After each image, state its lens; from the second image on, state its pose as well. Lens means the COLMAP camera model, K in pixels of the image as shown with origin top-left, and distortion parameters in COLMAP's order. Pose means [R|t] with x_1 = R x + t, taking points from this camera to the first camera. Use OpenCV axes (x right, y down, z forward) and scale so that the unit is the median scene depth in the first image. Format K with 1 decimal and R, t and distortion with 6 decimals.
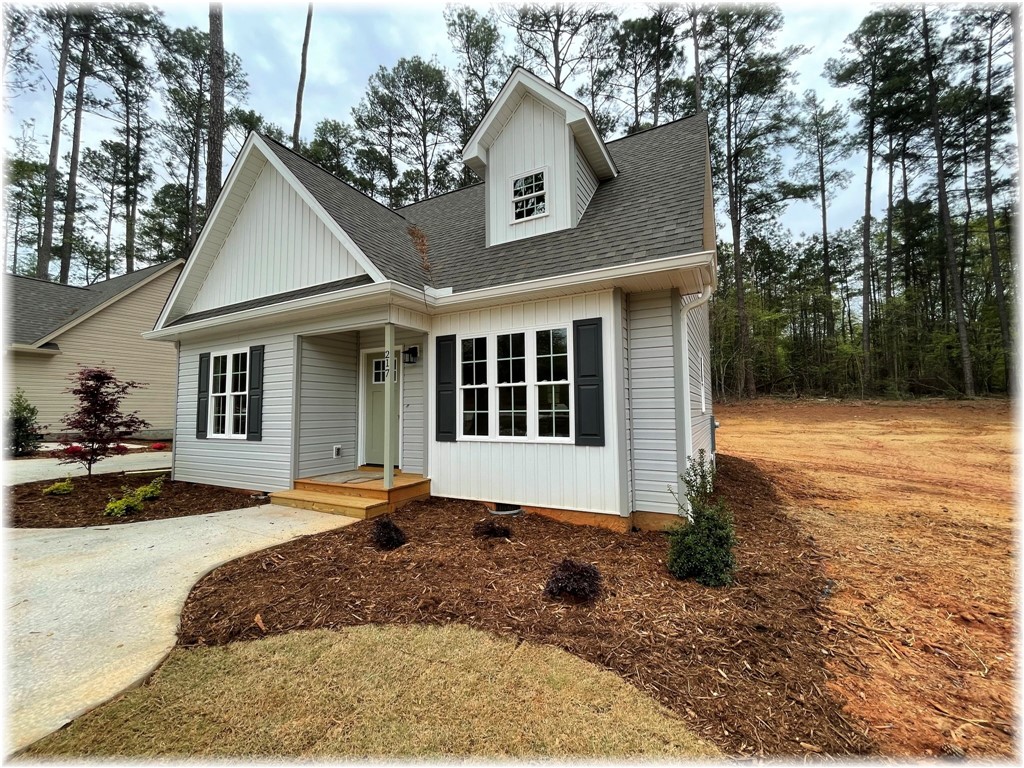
lens RADIAL K [[414.9, 0, 509.7], [0, 414.9, 384.7], [0, 0, 1]] dist [0.004484, 0.000162]
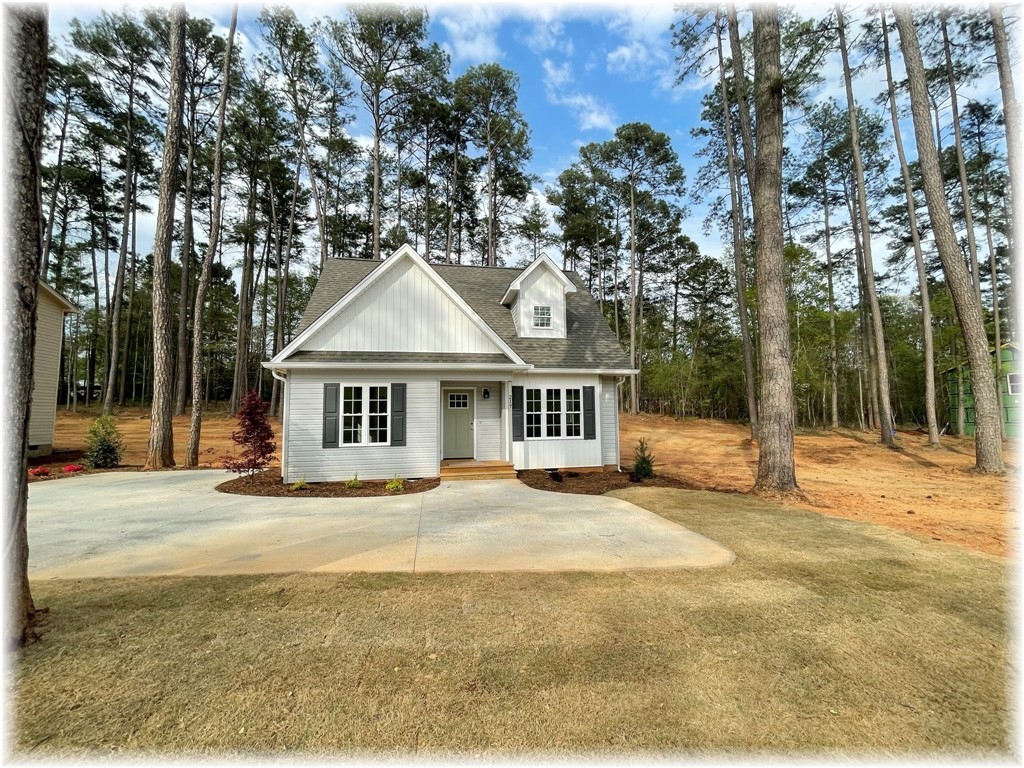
lens RADIAL K [[414.9, 0, 511.1], [0, 414.9, 380.4], [0, 0, 1]] dist [0.004484, 0.000162]
pose [[0.784681, 0.055812, 0.617382, -1.442995], [-0.034770, 0.998333, -0.046058, -0.057379], [-0.618923, 0.014674, 0.785314, -0.527272]]
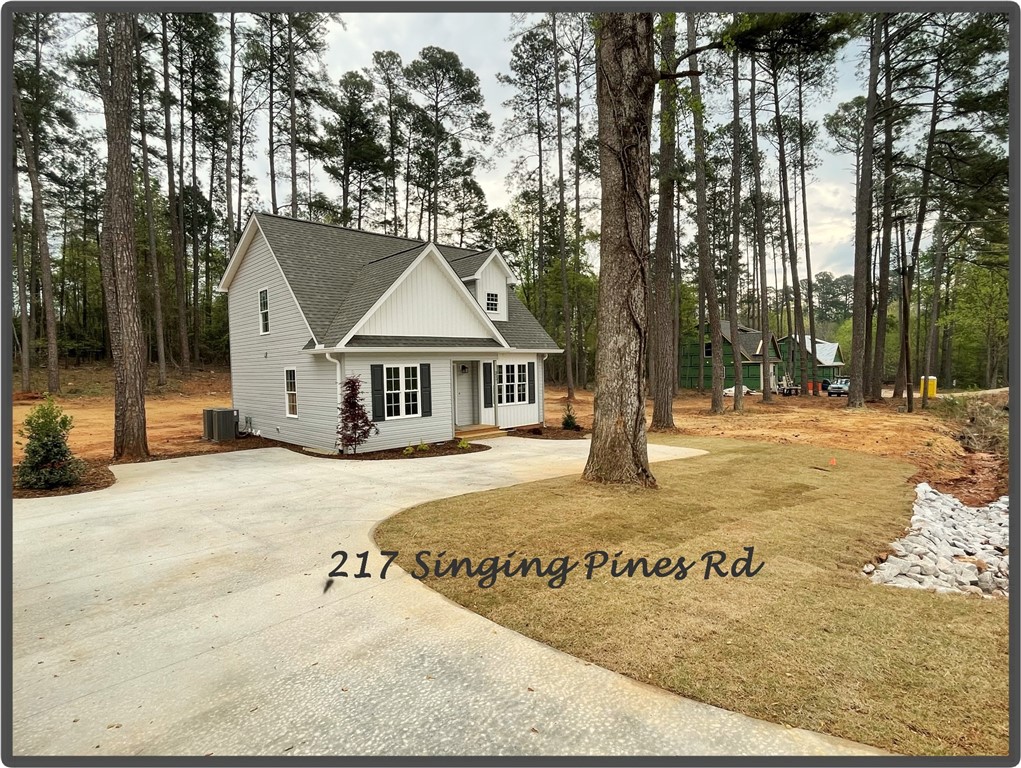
lens RADIAL K [[534.2, 0, 512.5], [0, 534.2, 389.0], [0, 0, 1]] dist [0.001419, -0.000016]
pose [[0.314325, -0.035559, 0.948649, -3.140911], [-0.034912, 0.998189, 0.048984, -0.130384], [-0.948673, -0.048516, 0.312515, -0.088871]]
